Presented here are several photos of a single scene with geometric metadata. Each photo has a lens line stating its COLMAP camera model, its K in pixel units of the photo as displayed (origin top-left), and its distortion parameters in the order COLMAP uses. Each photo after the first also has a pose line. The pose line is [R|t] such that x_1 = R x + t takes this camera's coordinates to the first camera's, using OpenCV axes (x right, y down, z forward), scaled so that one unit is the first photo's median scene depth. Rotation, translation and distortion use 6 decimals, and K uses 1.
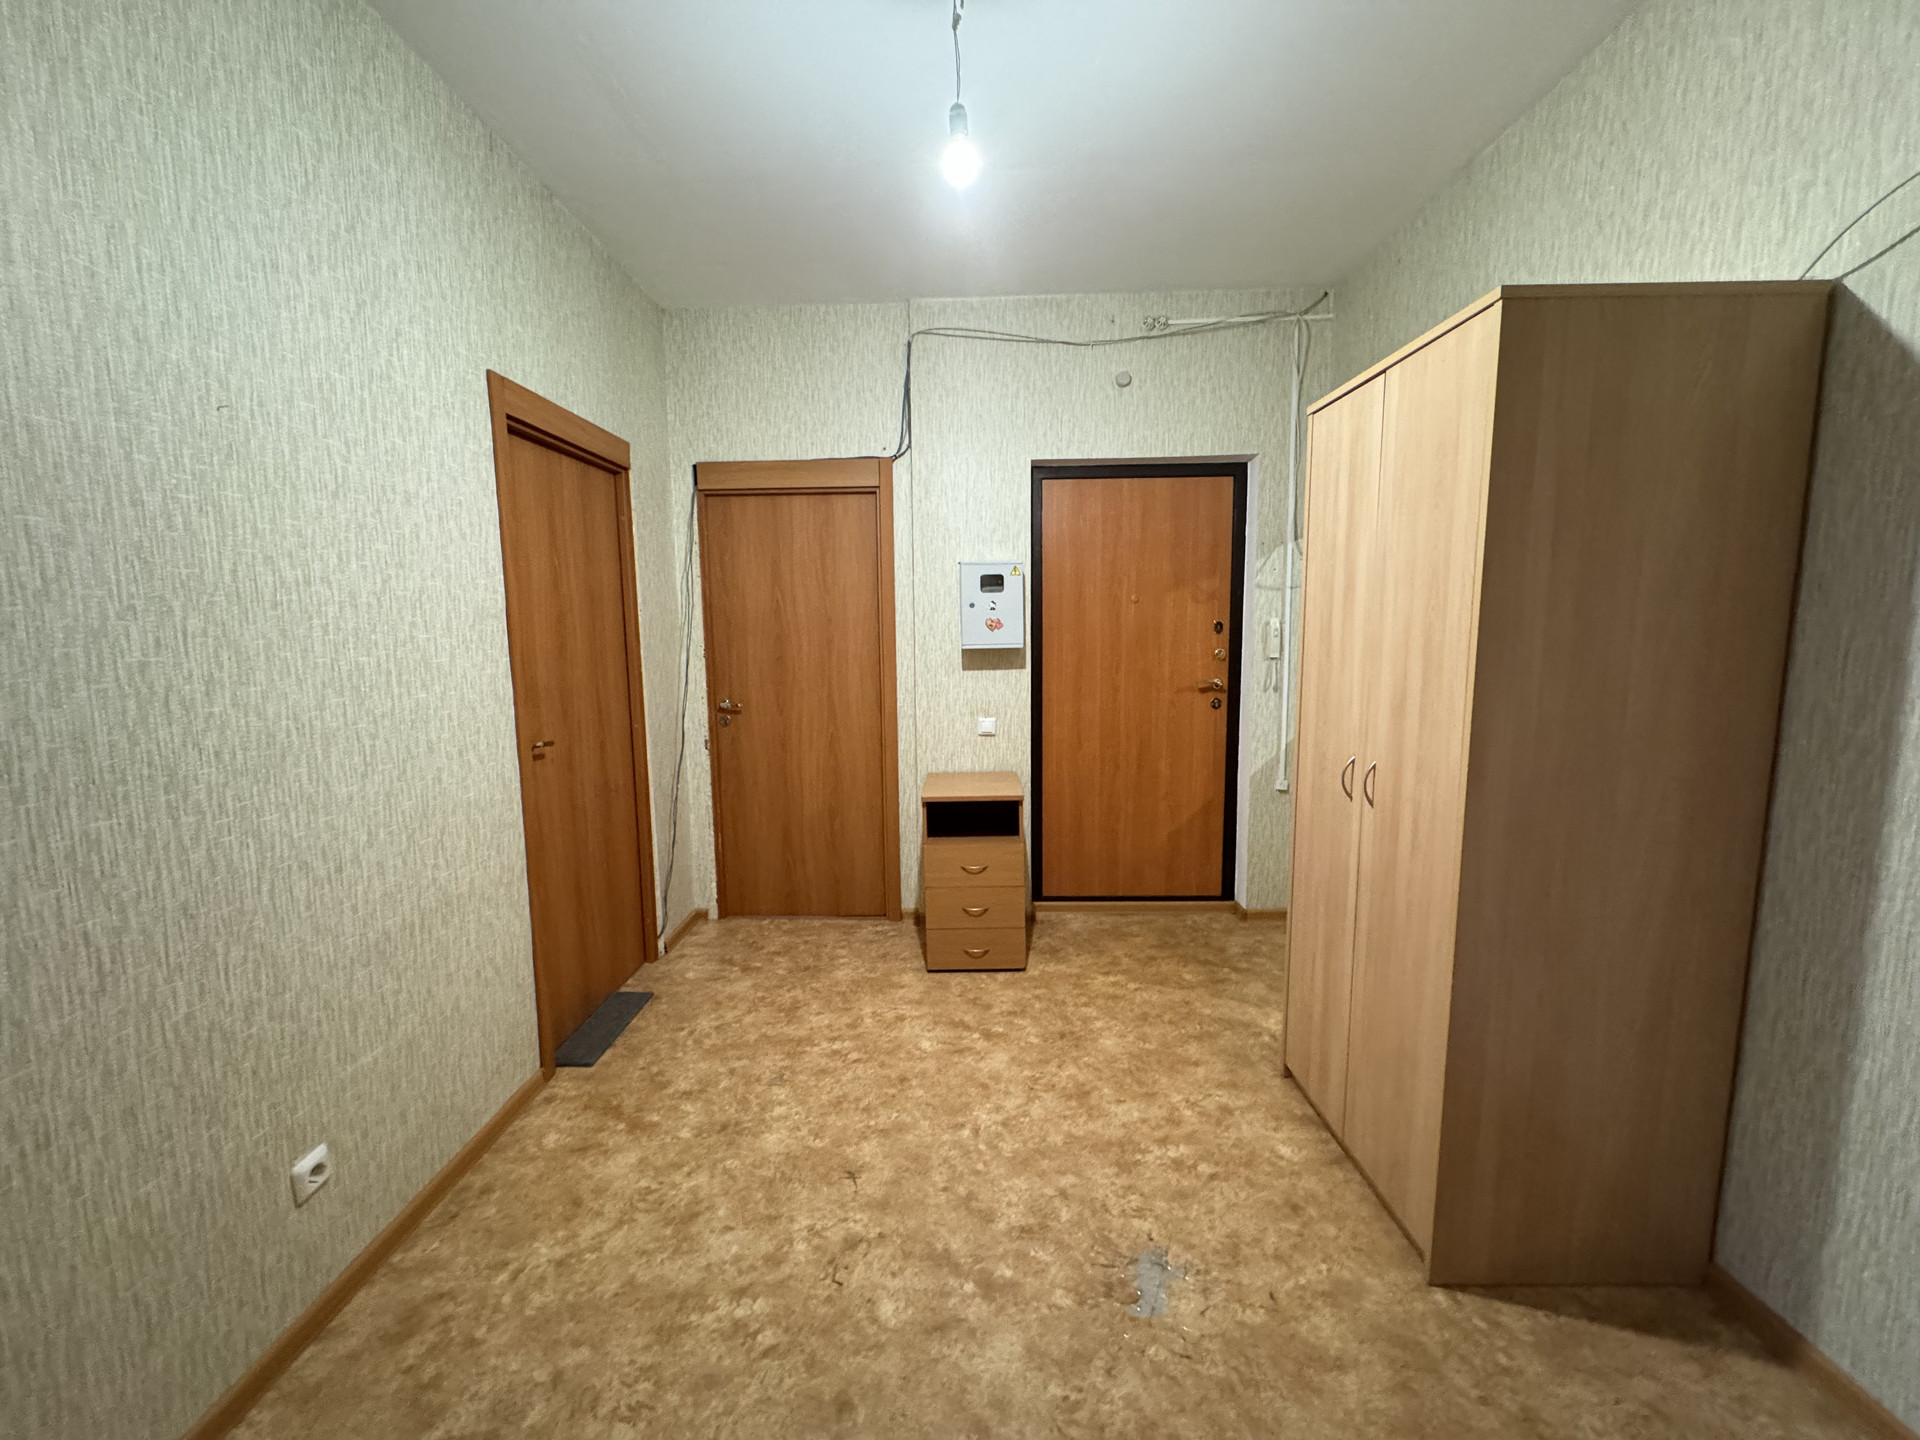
lens RADIAL K [[763.8, 0, 956.6], [0, 763.8, 718.6], [0, 0, 1]] dist [-0.002731, 0.000663]
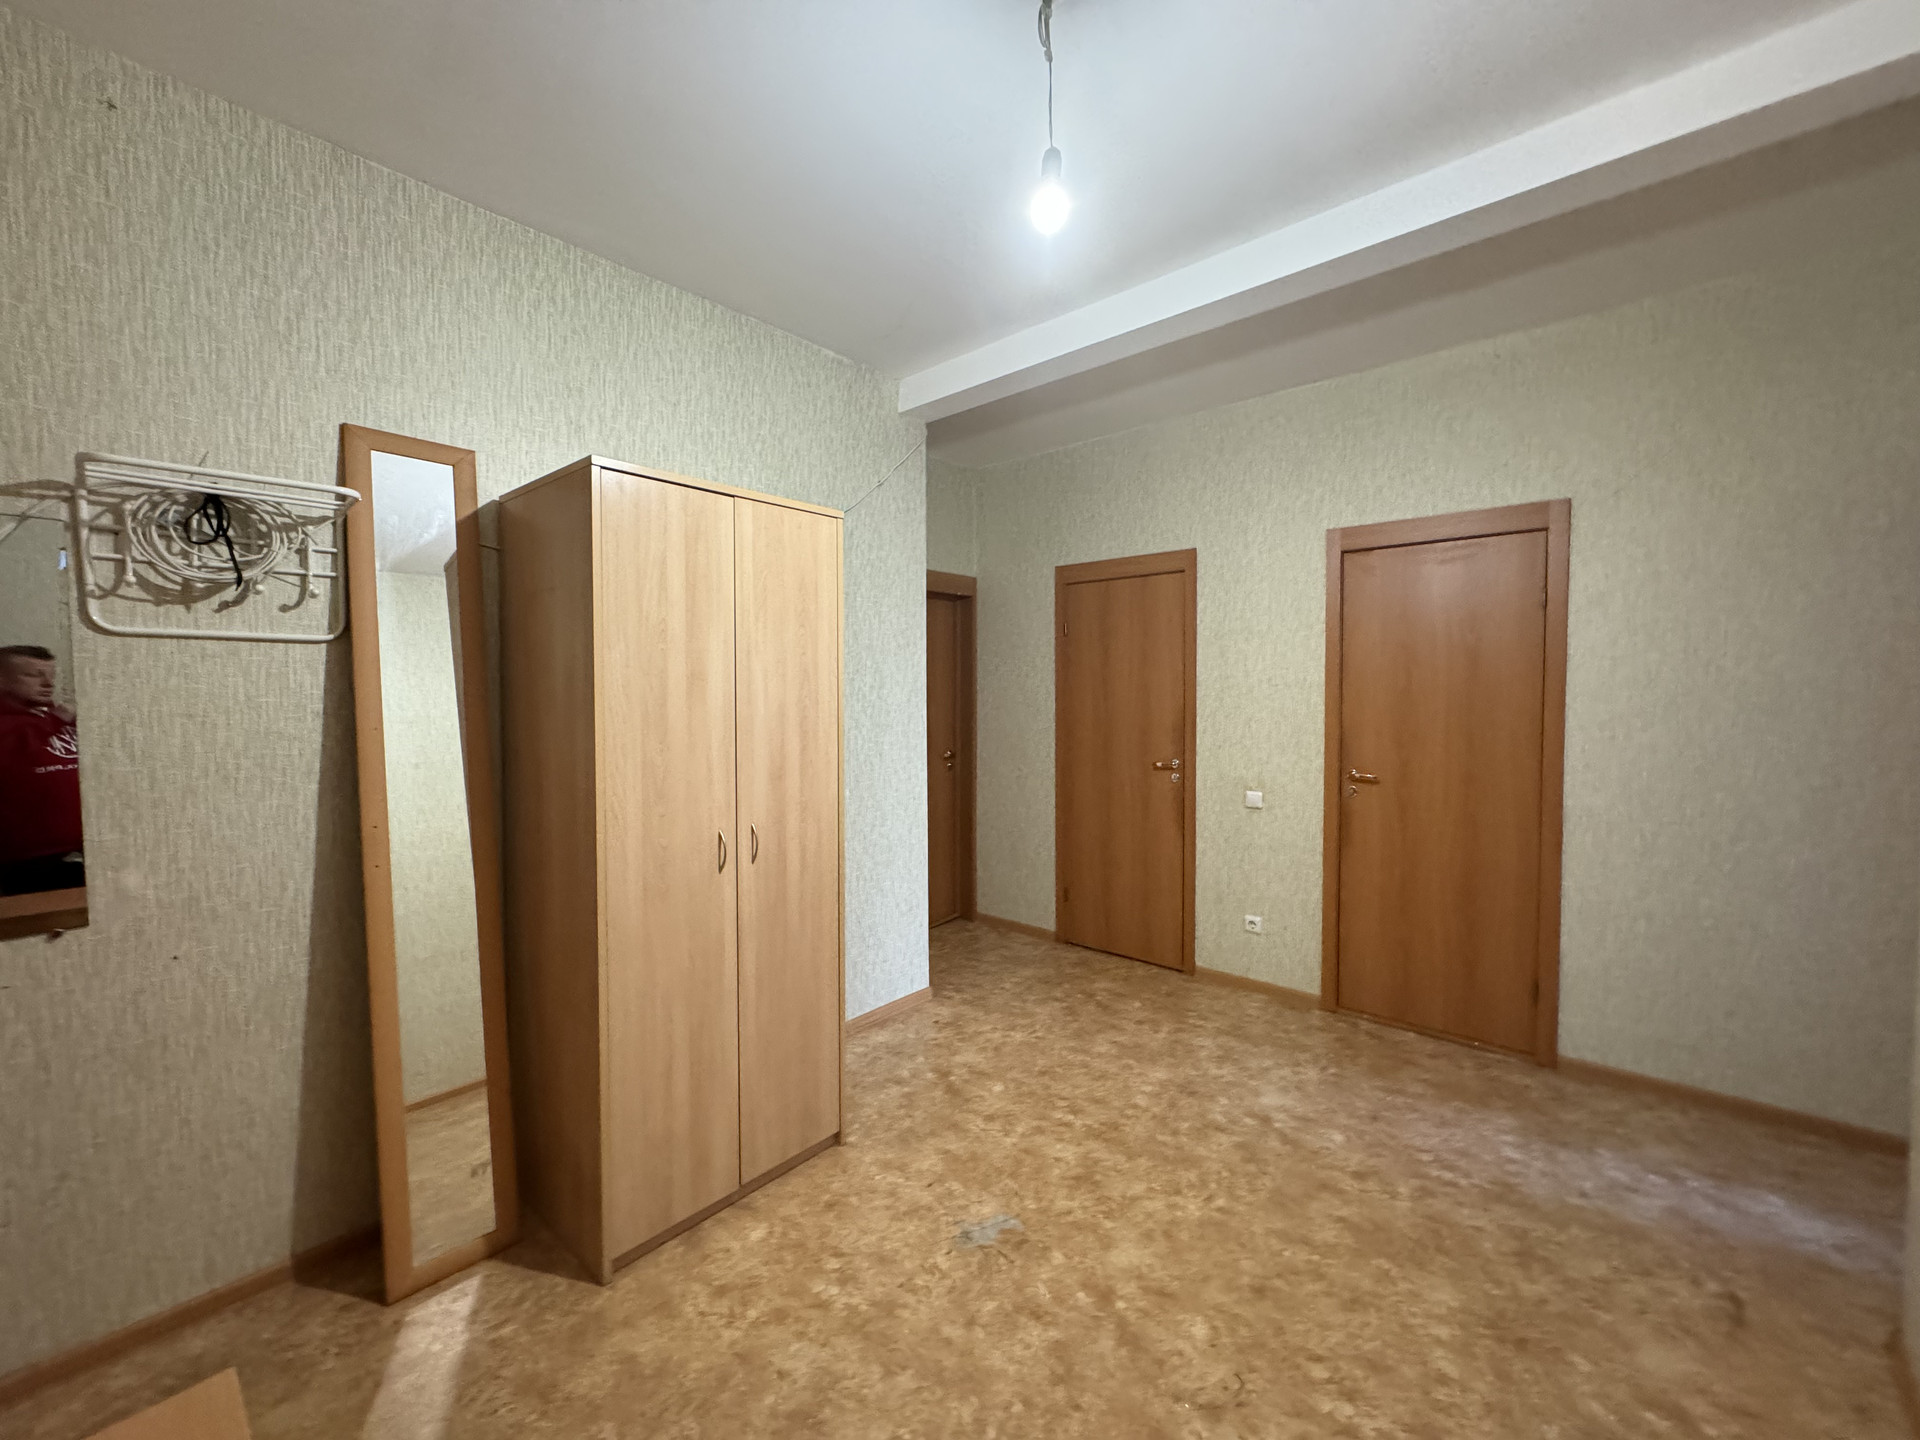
lens RADIAL K [[763.8, 0, 956.6], [0, 763.8, 718.6], [0, 0, 1]] dist [-0.002731, 0.000663]
pose [[-0.762798, -0.008877, 0.646576, -0.373179], [0.092242, 0.988186, 0.122389, -0.180487], [-0.640024, 0.153000, -0.752968, 1.364307]]
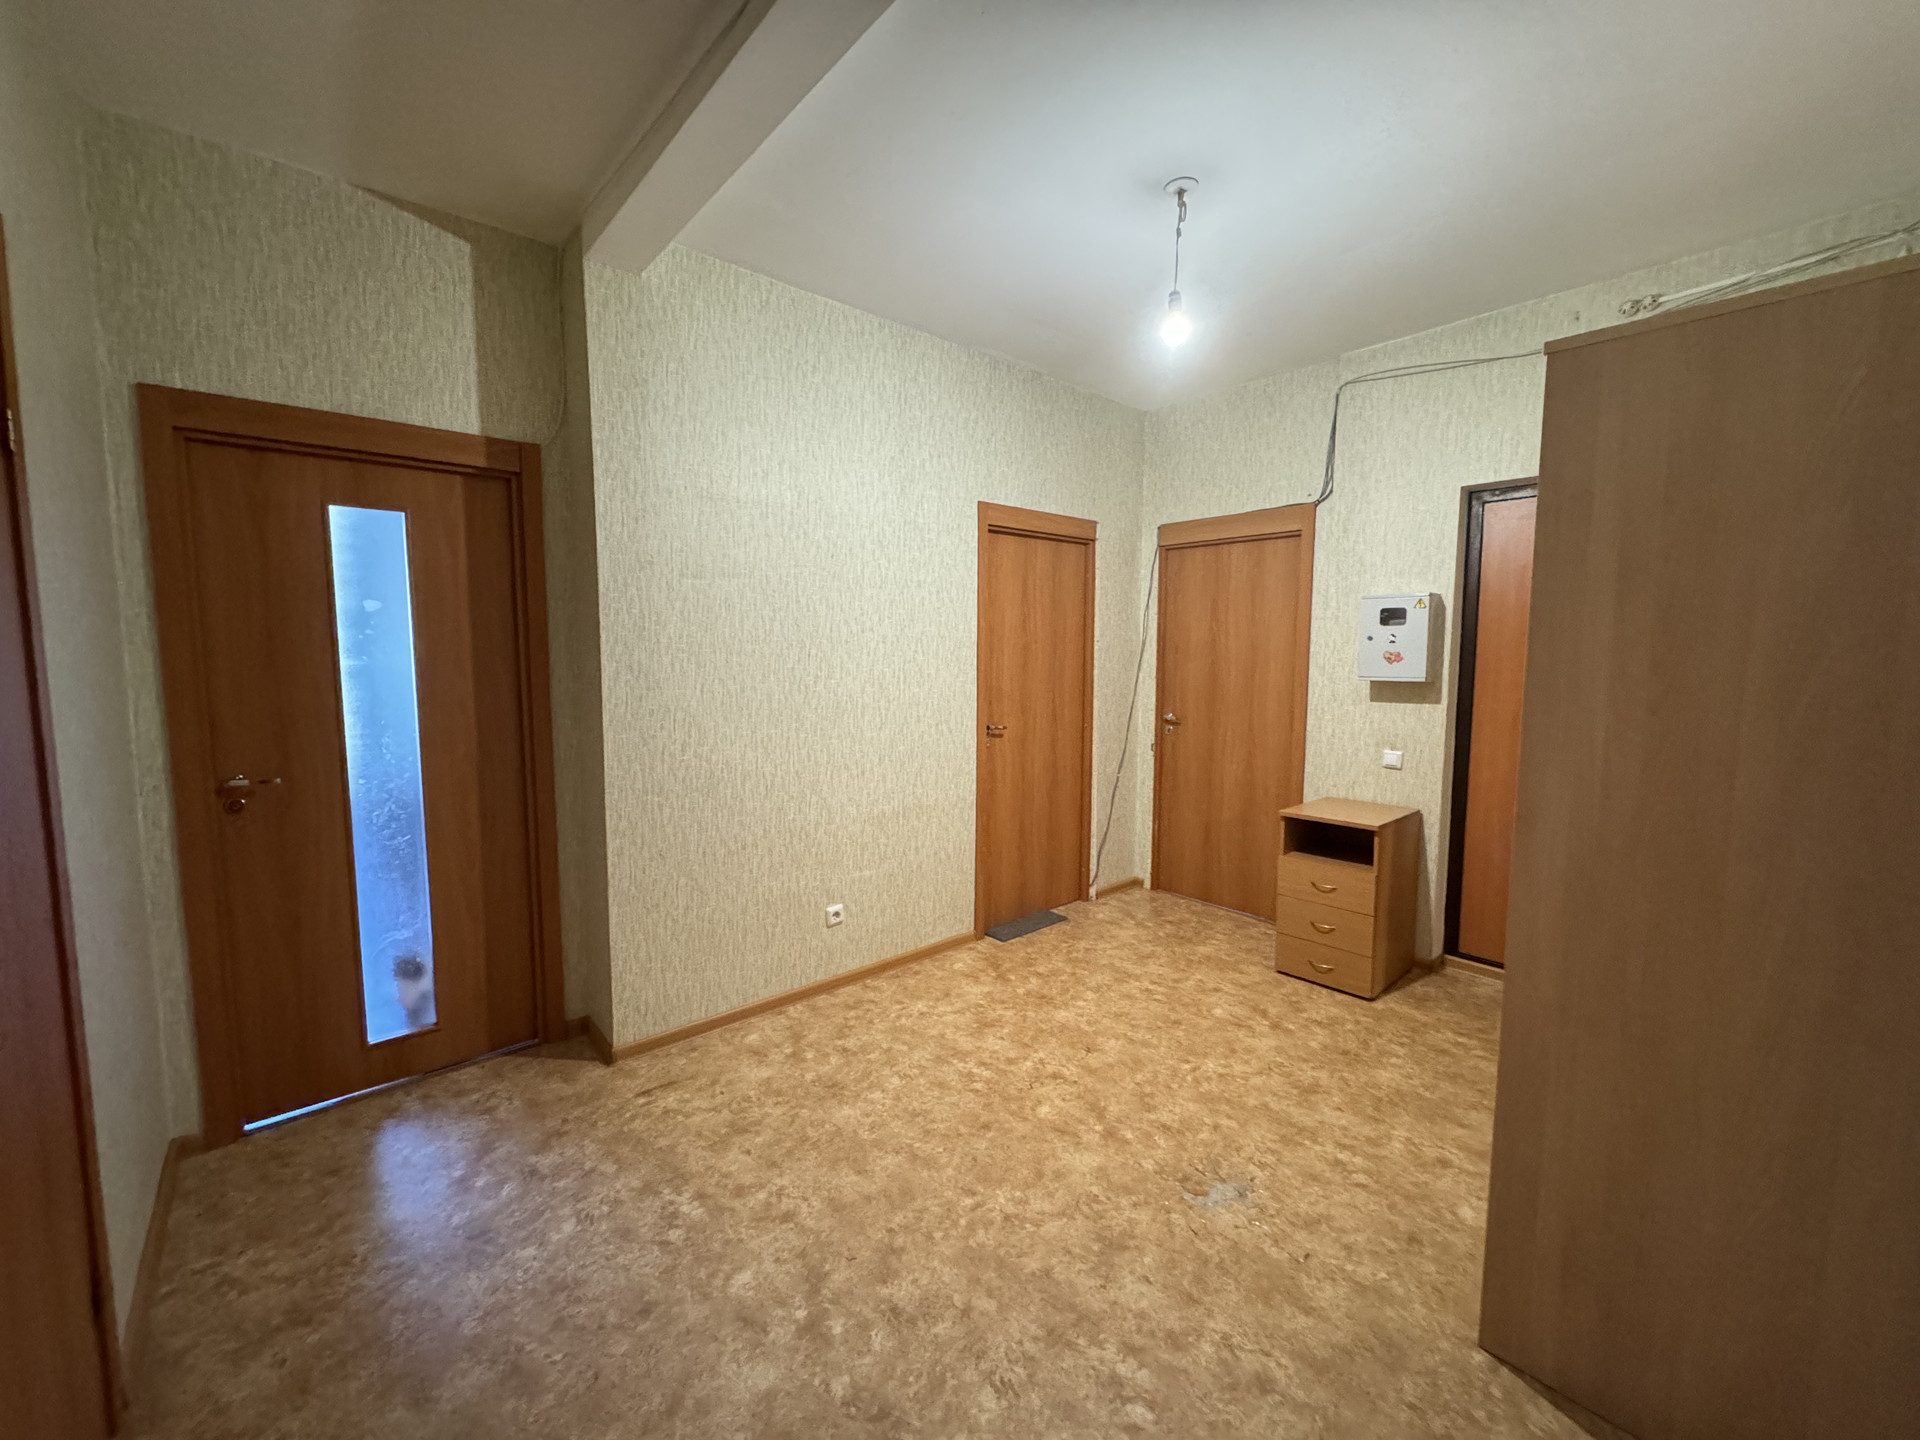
lens RADIAL K [[763.8, 0, 956.6], [0, 763.8, 718.6], [0, 0, 1]] dist [-0.002731, 0.000663]
pose [[0.676646, 0.080150, -0.731933, 0.597688], [-0.100233, 0.994831, 0.016276, -0.002130], [0.729454, 0.062351, 0.681182, -0.146264]]
